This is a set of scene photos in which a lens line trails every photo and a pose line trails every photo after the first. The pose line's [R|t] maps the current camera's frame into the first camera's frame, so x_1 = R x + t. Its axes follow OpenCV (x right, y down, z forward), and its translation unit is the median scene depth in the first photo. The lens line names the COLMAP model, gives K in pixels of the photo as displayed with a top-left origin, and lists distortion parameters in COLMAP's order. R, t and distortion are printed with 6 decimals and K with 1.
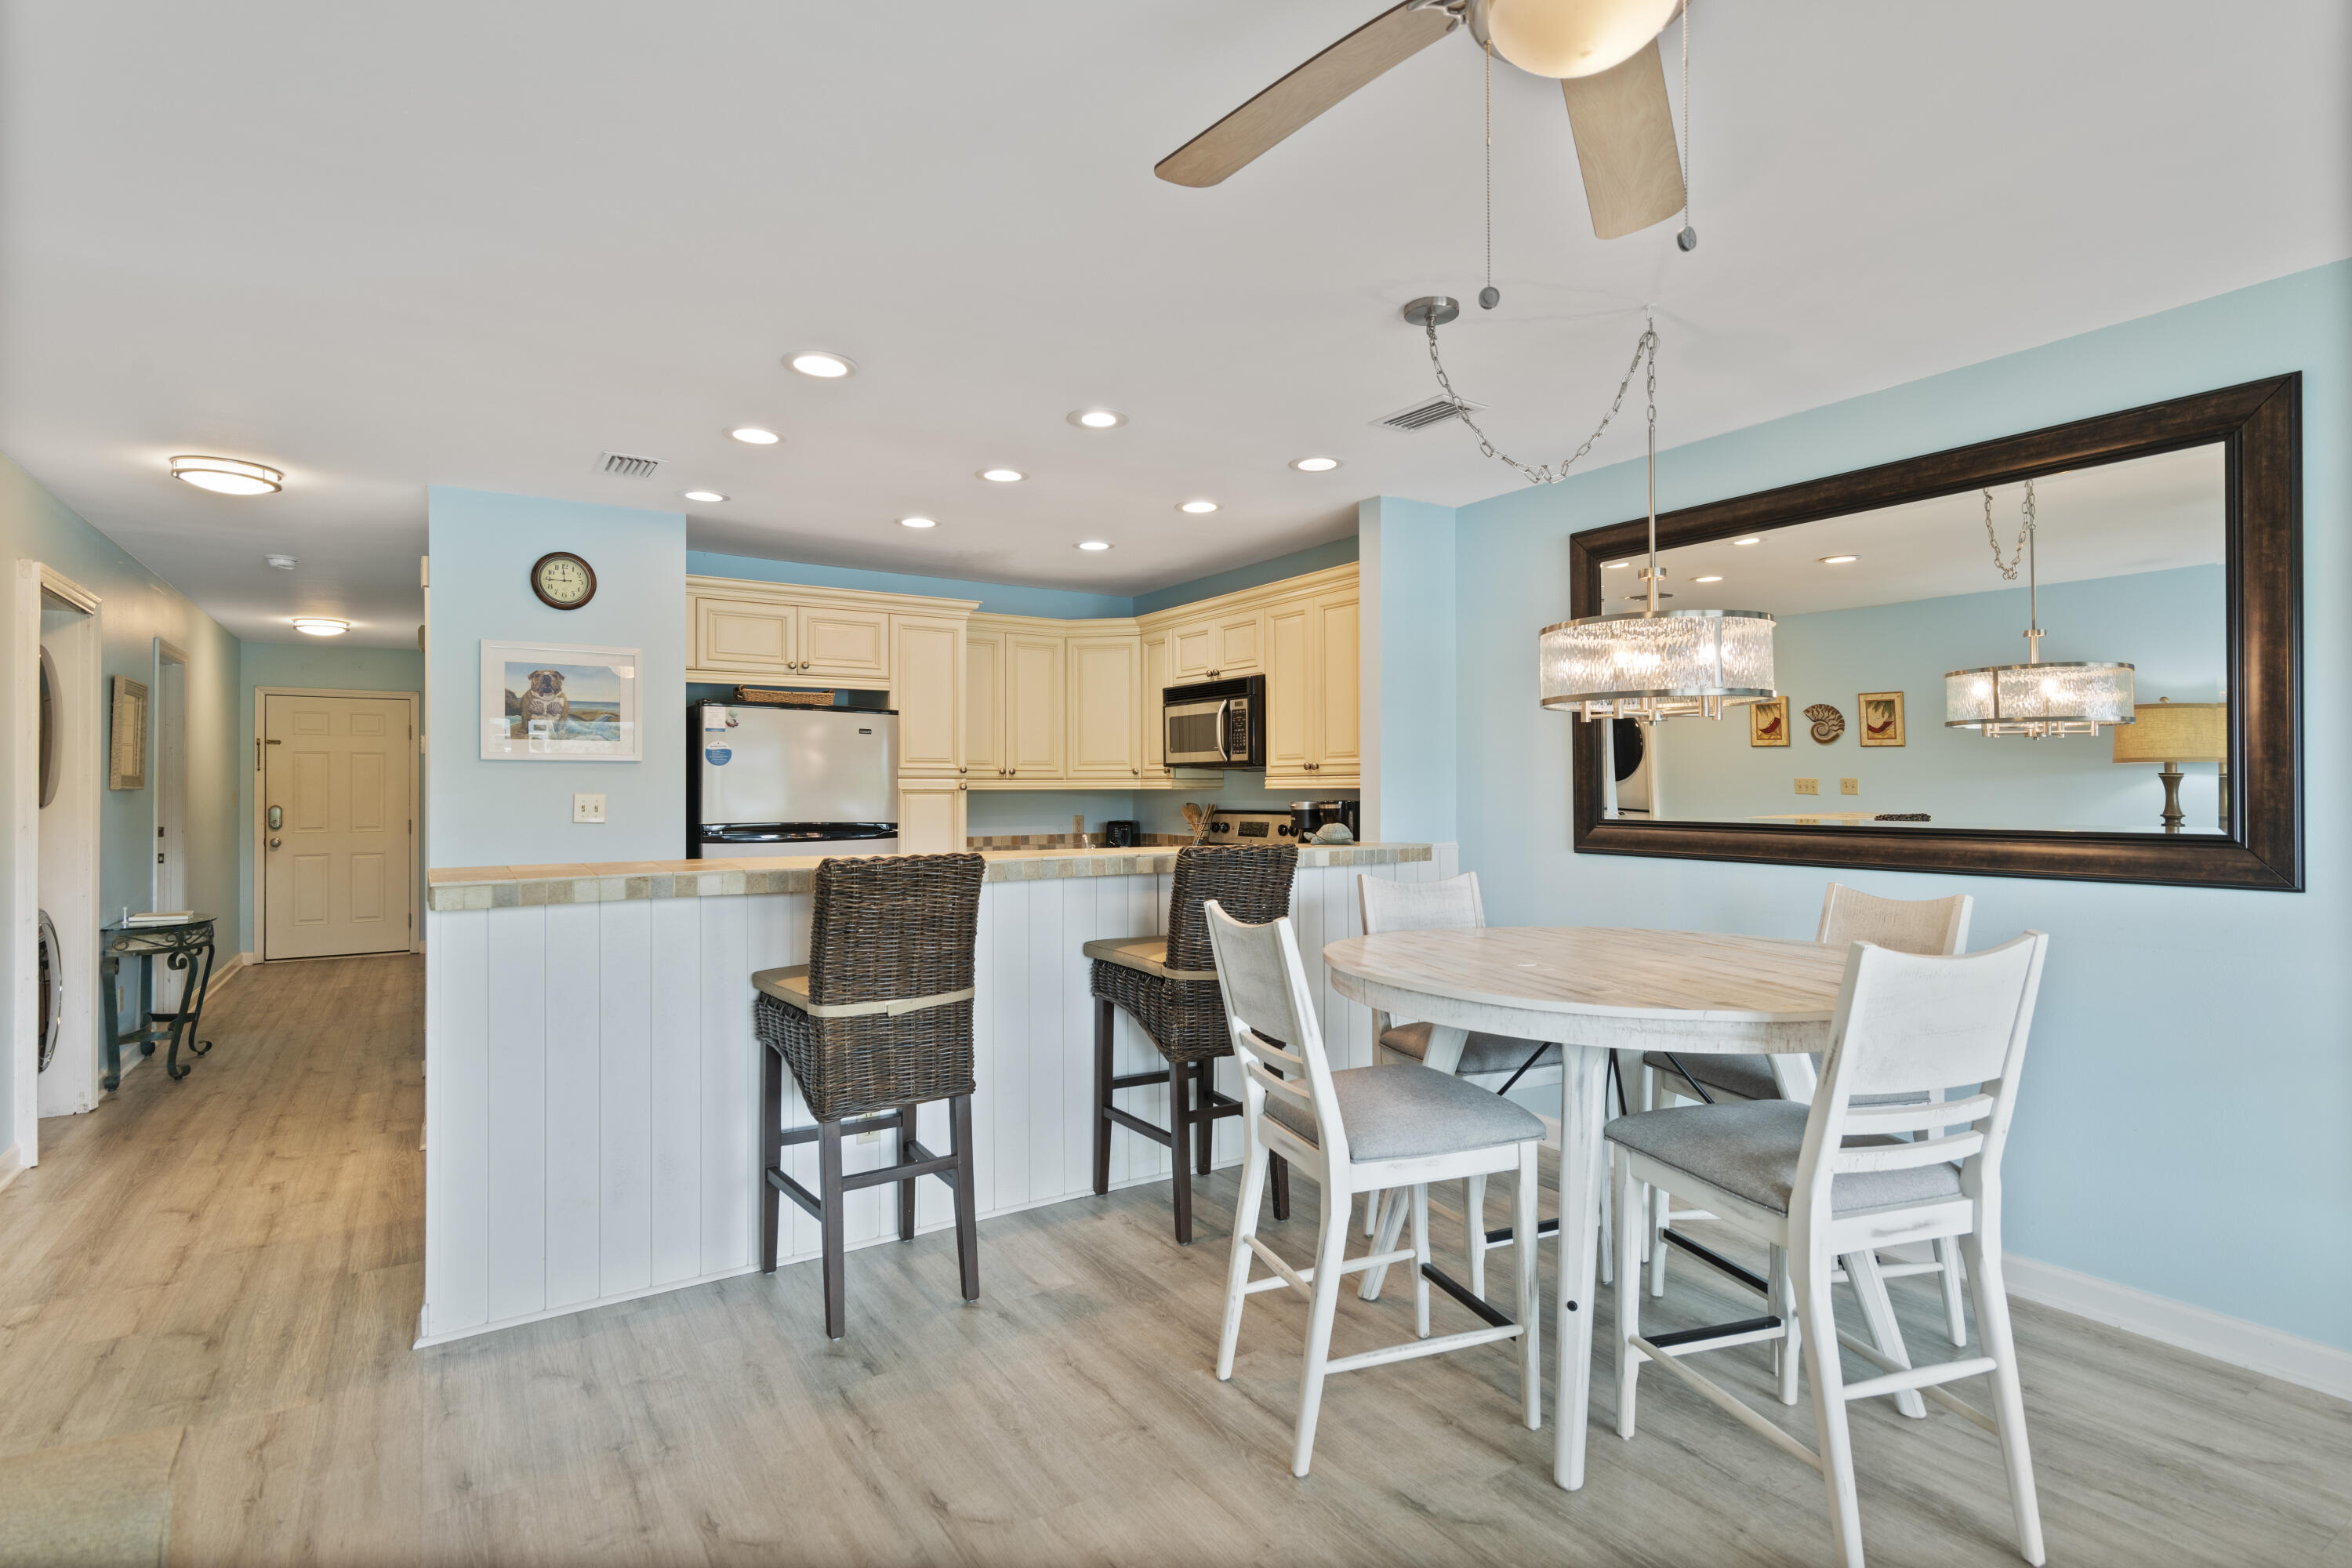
lens RADIAL K [[1138.0, 0, 1186.9], [0, 1138.0, 785.9], [0, 0, 1]] dist [0.005752, -0.002323]
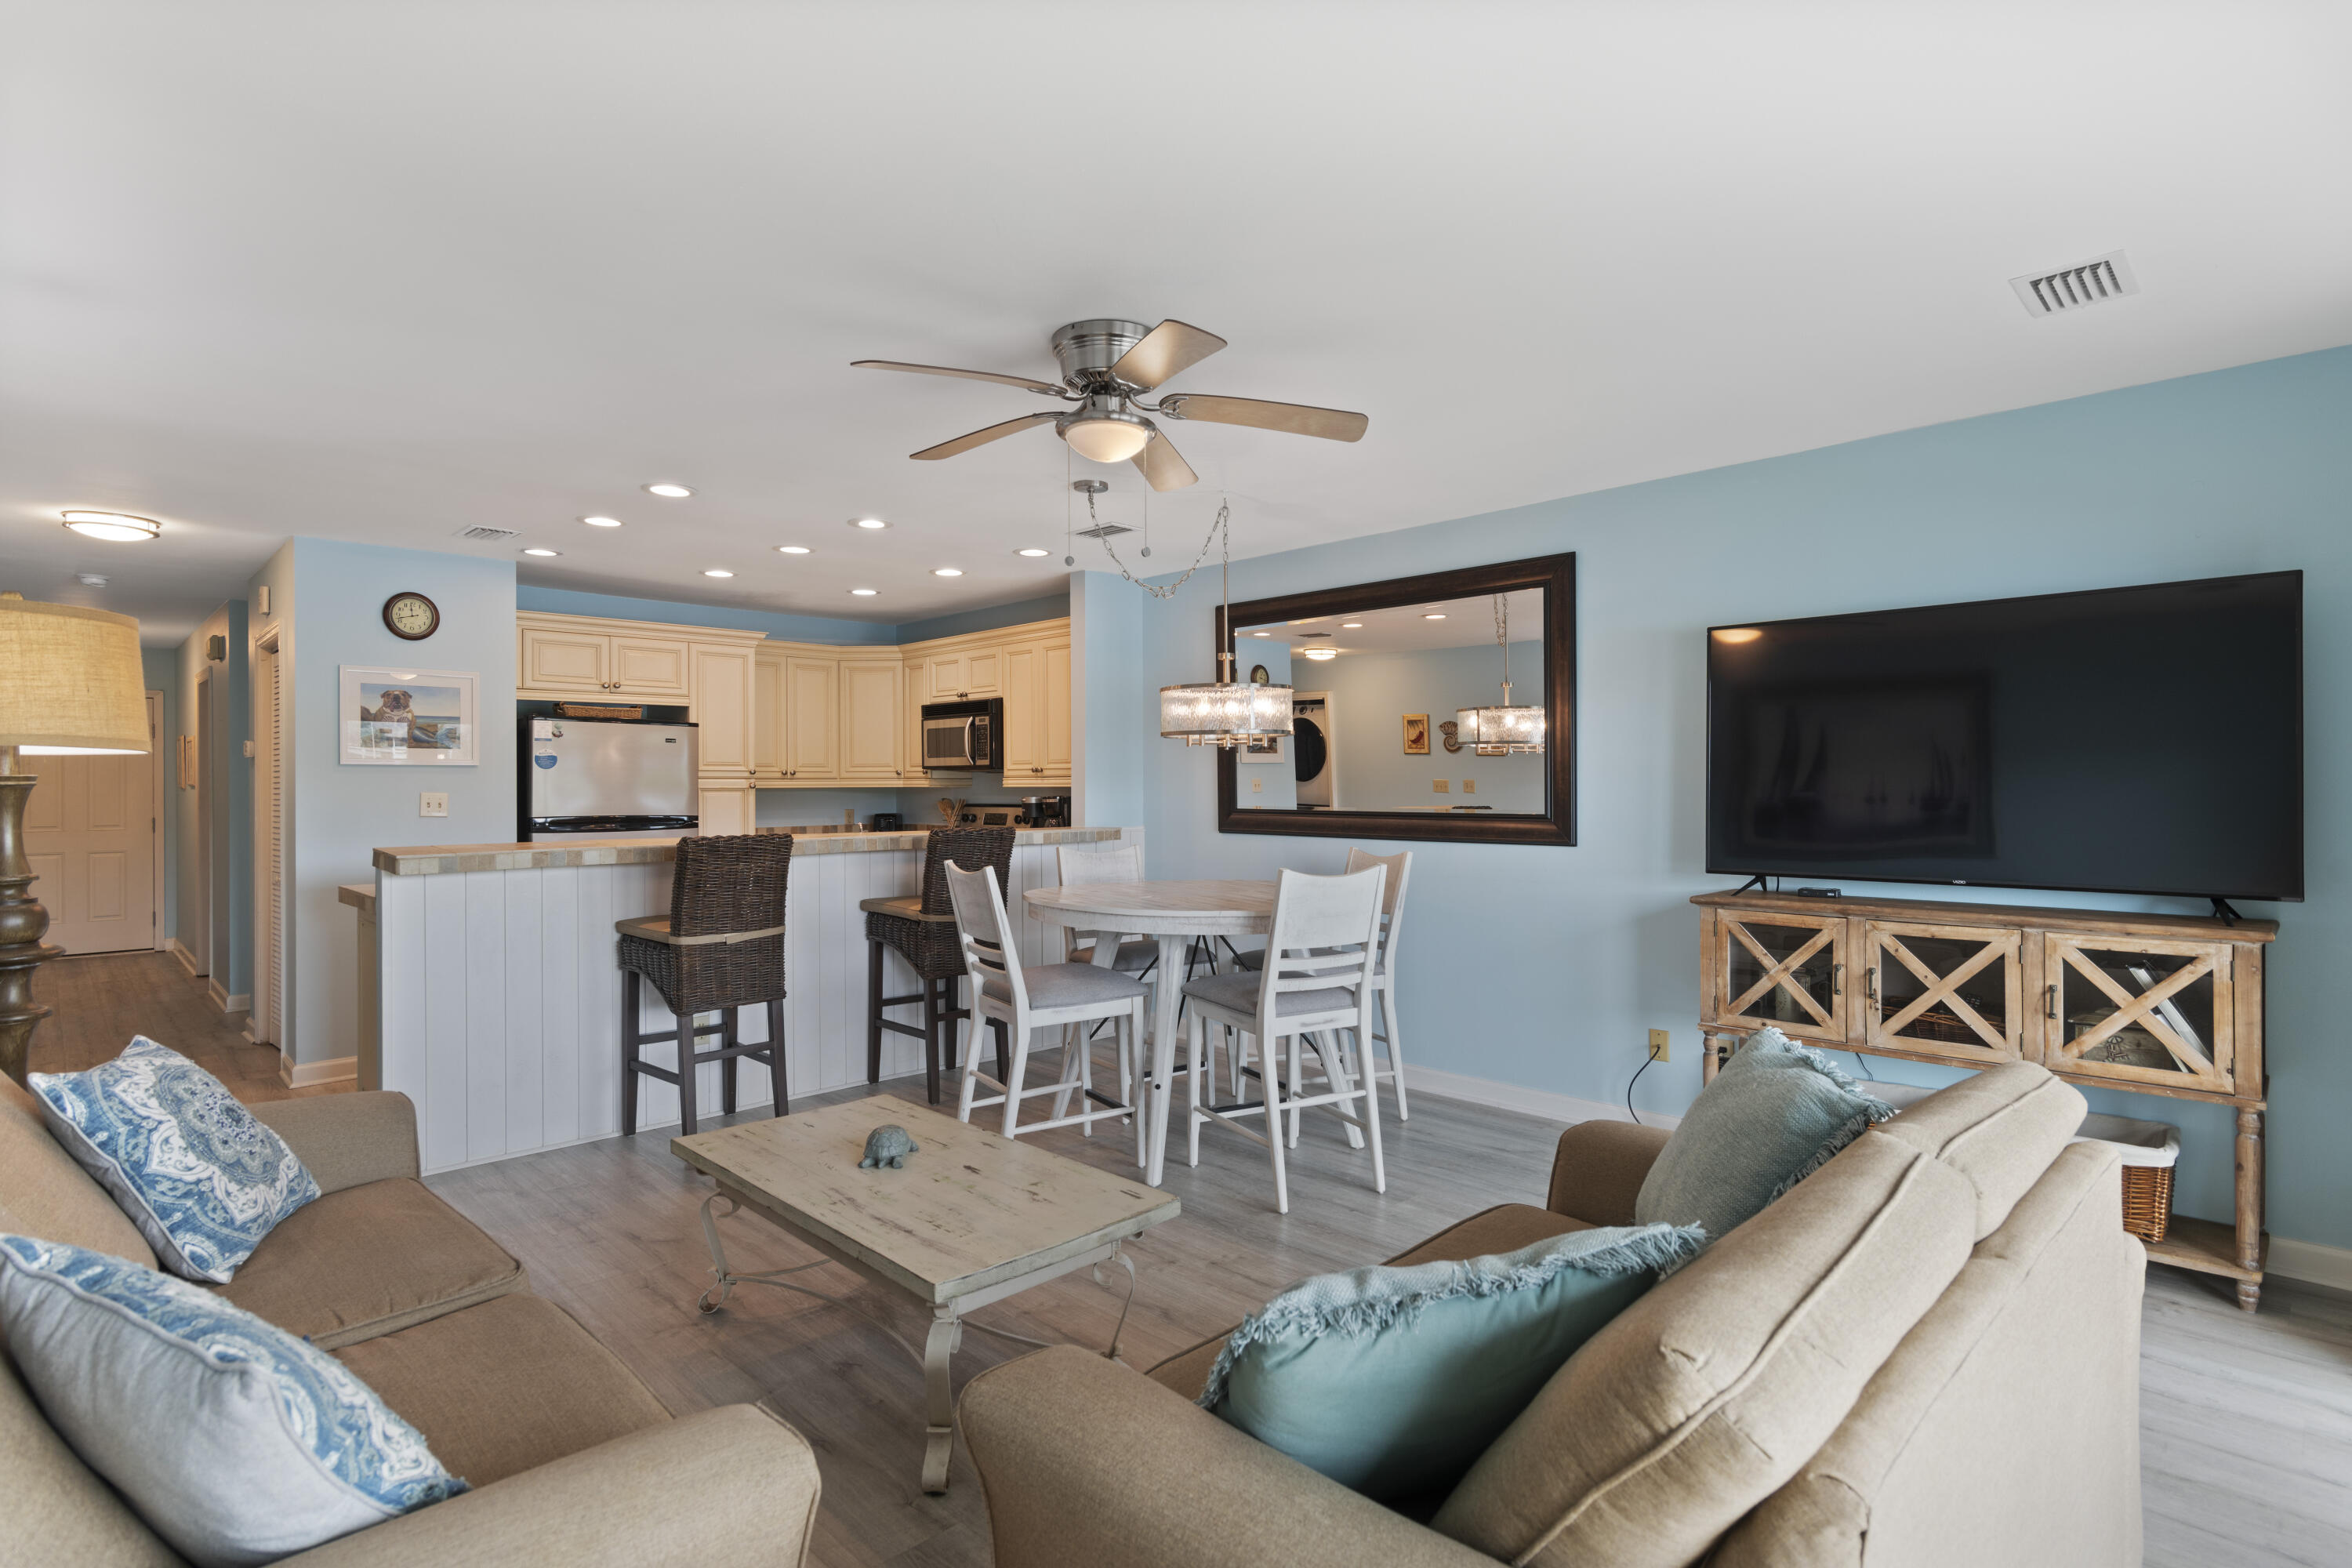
lens RADIAL K [[1138.0, 0, 1172.5], [0, 1138.0, 783.9], [0, 0, 1]] dist [0.005752, -0.002323]
pose [[0.981808, -0.001674, 0.189871, 0.014405], [0.001075, 0.999994, 0.003257, -0.005232], [-0.189875, -0.002993, 0.981804, -0.327692]]
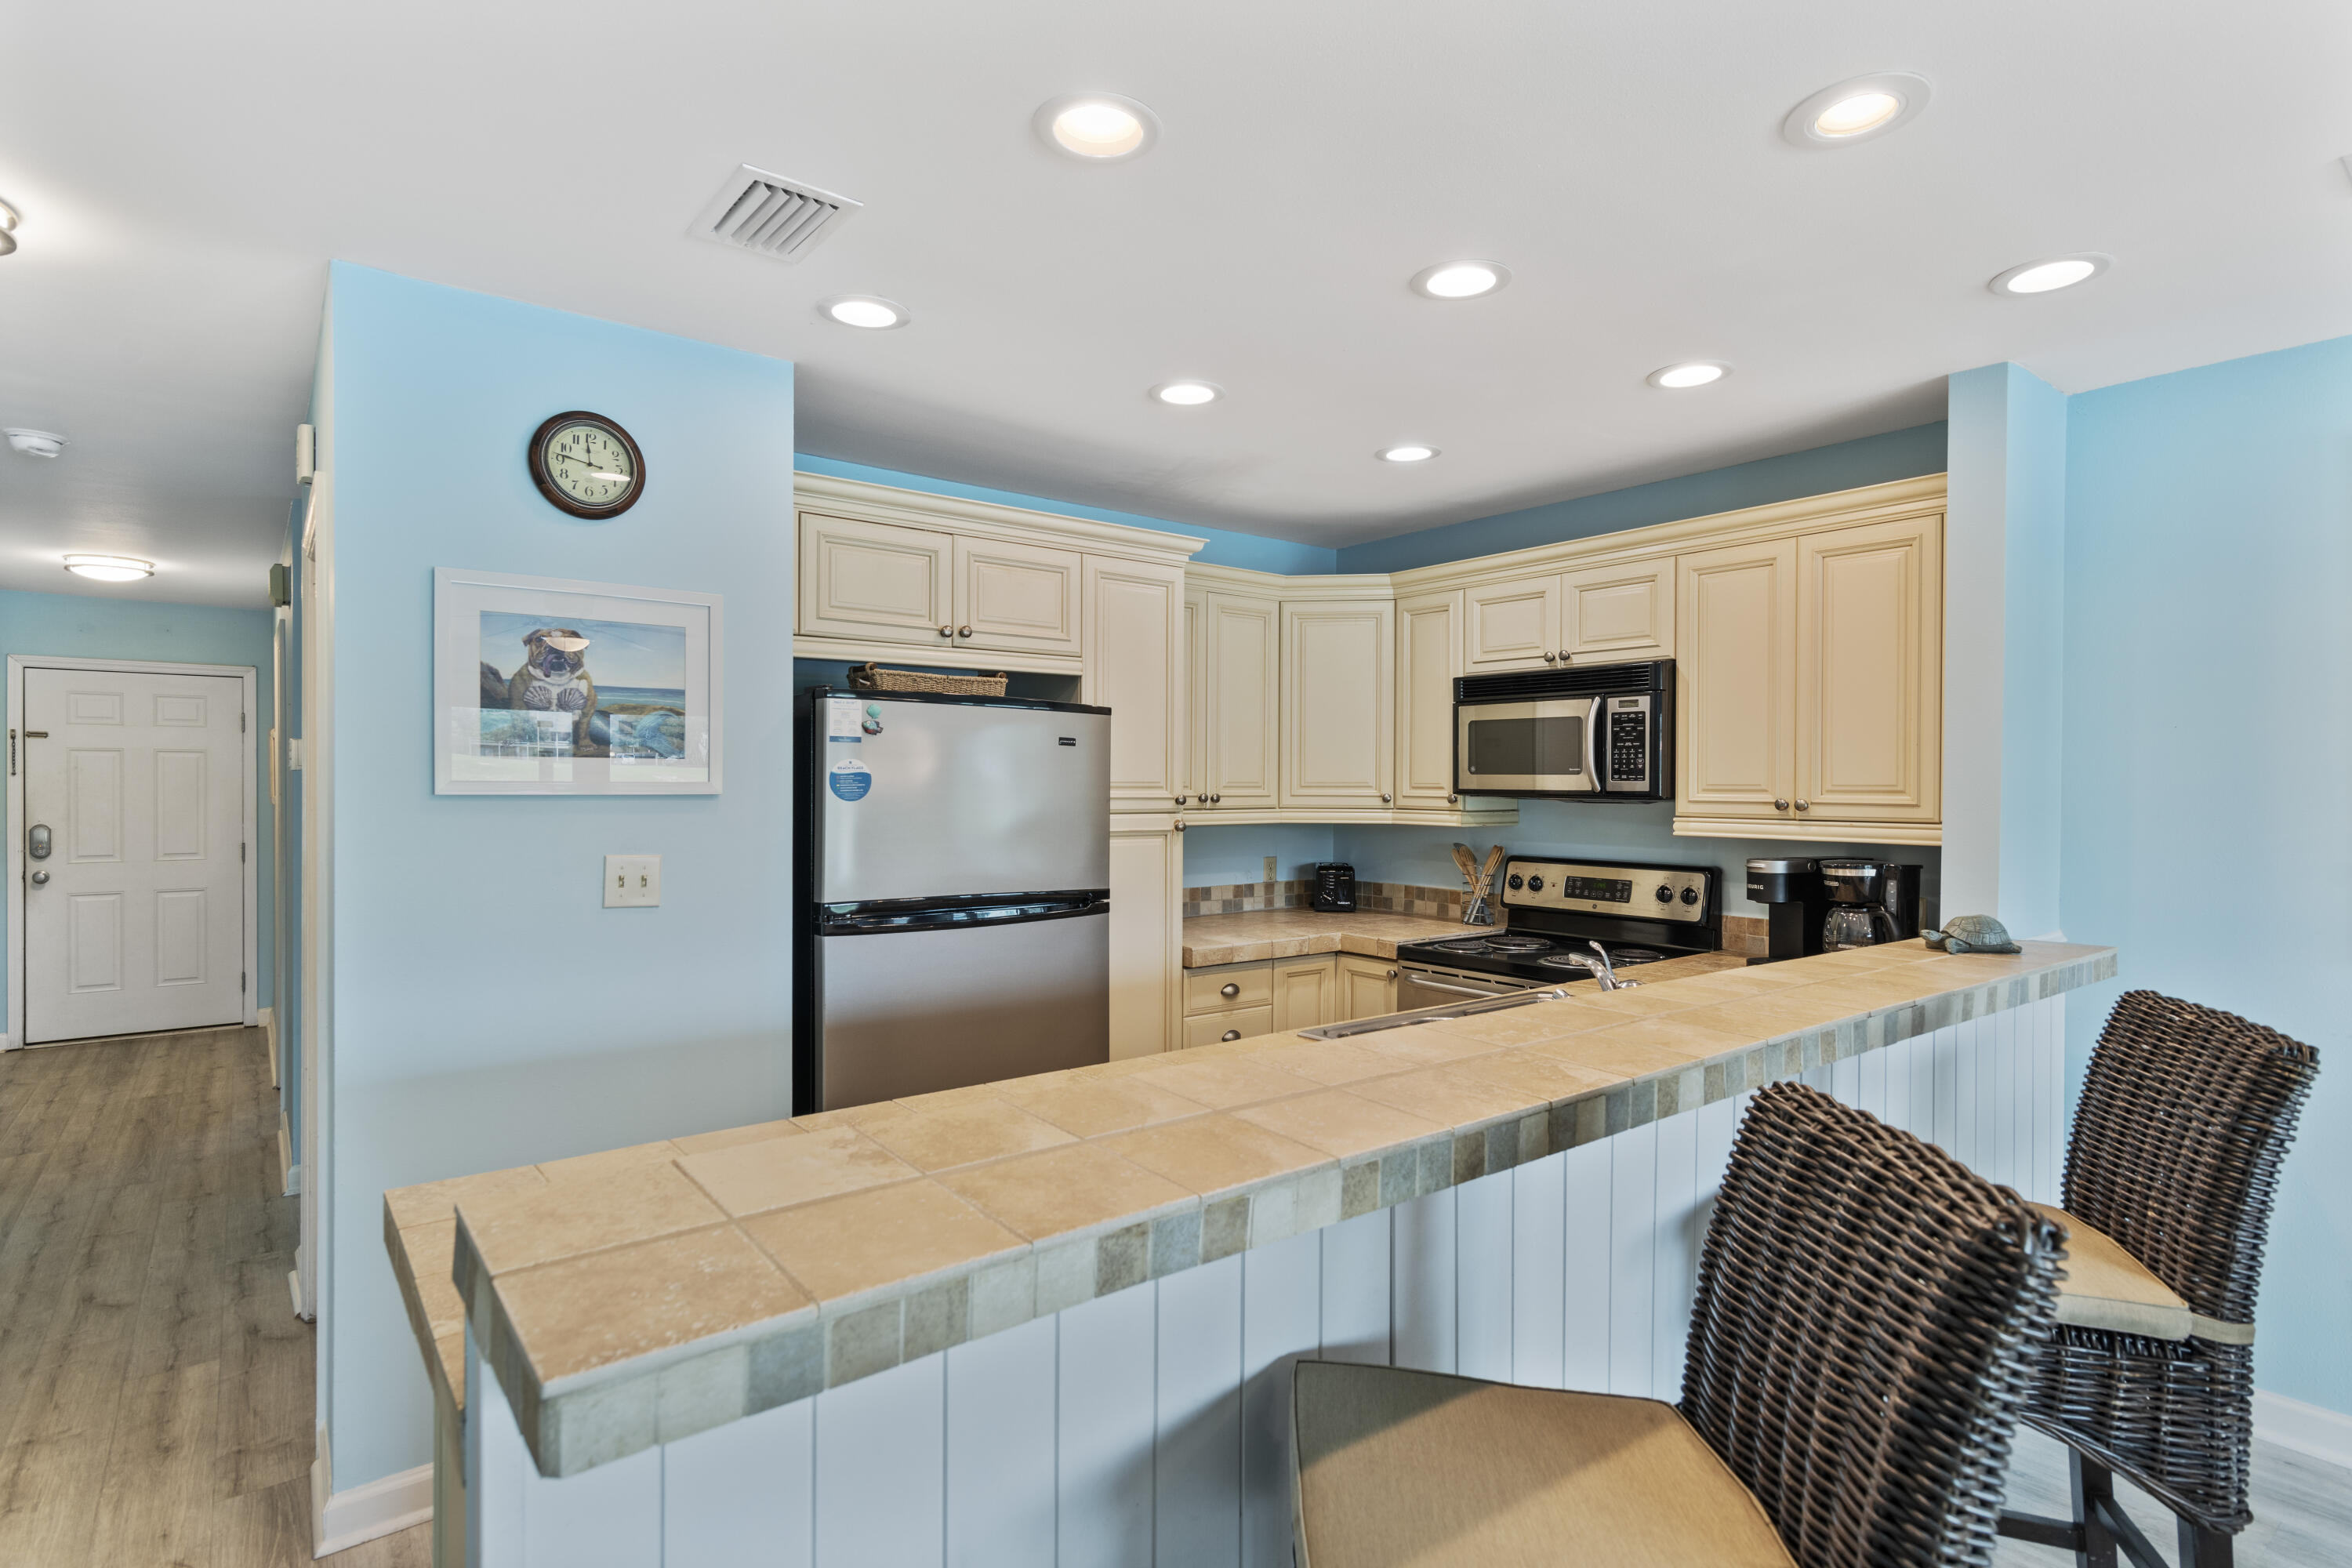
lens RADIAL K [[1138.0, 0, 1164.6], [0, 1138.0, 790.1], [0, 0, 1]] dist [0.005752, -0.002323]
pose [[0.995471, 0.005420, 0.094908, -0.314059], [-0.006661, 0.999896, 0.012764, -0.032521], [-0.094829, -0.013338, 0.995404, 0.418316]]
